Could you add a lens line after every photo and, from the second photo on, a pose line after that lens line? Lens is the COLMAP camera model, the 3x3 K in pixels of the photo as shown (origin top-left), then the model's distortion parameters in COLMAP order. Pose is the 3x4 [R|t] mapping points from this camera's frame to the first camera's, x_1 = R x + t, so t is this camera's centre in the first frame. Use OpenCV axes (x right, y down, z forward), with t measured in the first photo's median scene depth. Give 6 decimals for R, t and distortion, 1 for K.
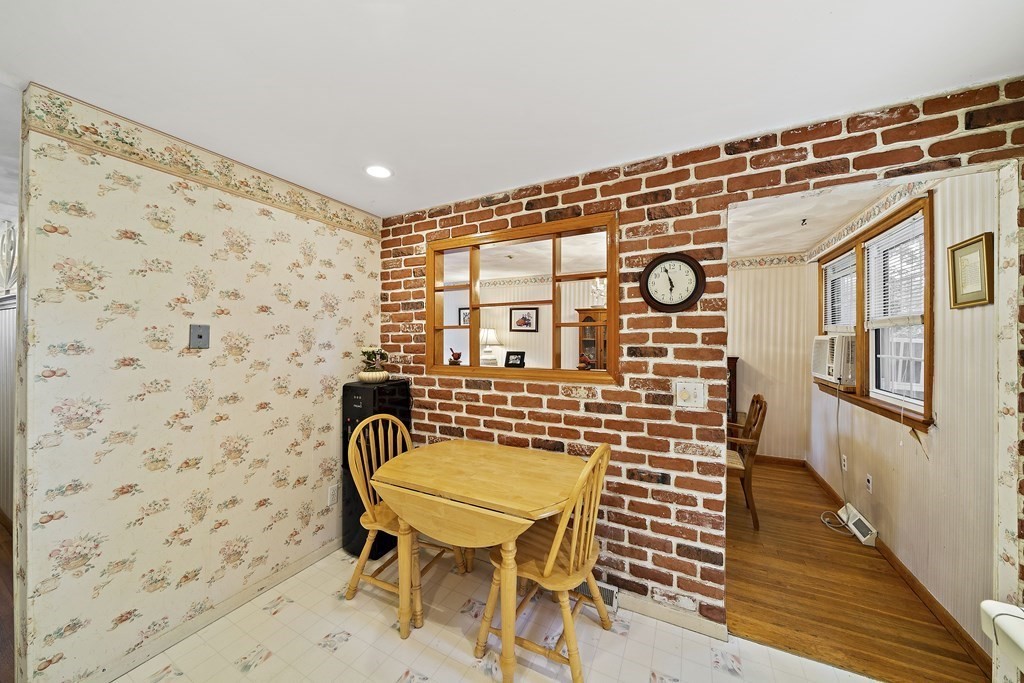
lens RADIAL K [[351.6, 0, 516.2], [0, 351.6, 338.4], [0, 0, 1]] dist [-0.006083, 0.000261]
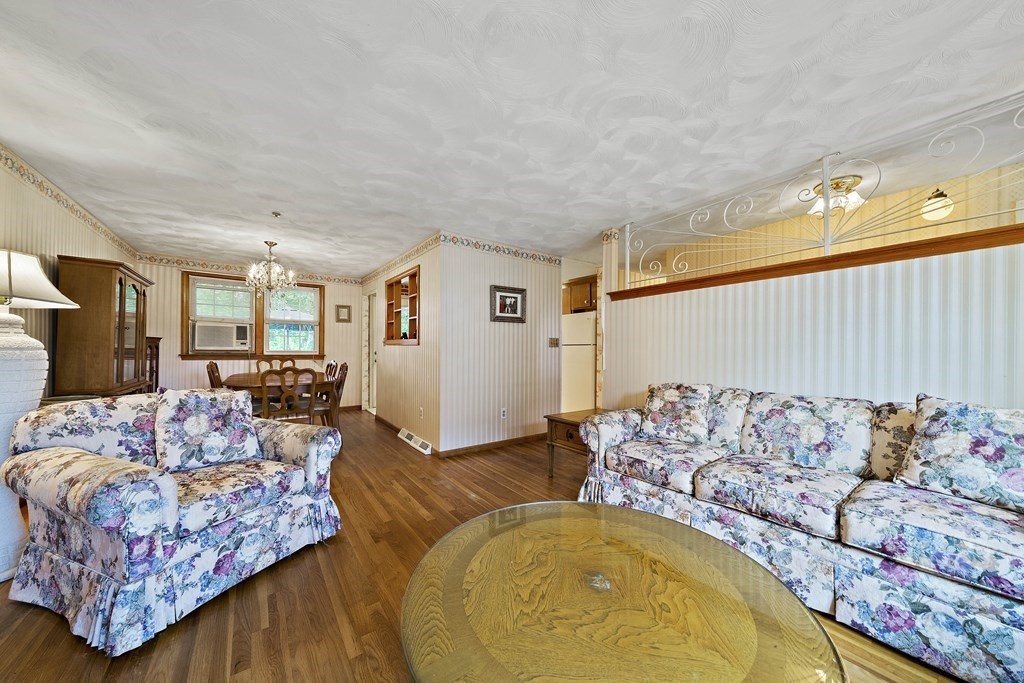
lens RADIAL K [[351.6, 0, 512.5], [0, 351.6, 346.6], [0, 0, 1]] dist [-0.006083, 0.000261]
pose [[-0.890803, -0.007795, 0.454323, -1.758010], [-0.012495, 0.999895, -0.007345, 0.150555], [-0.454218, -0.012219, -0.890807, 2.948682]]
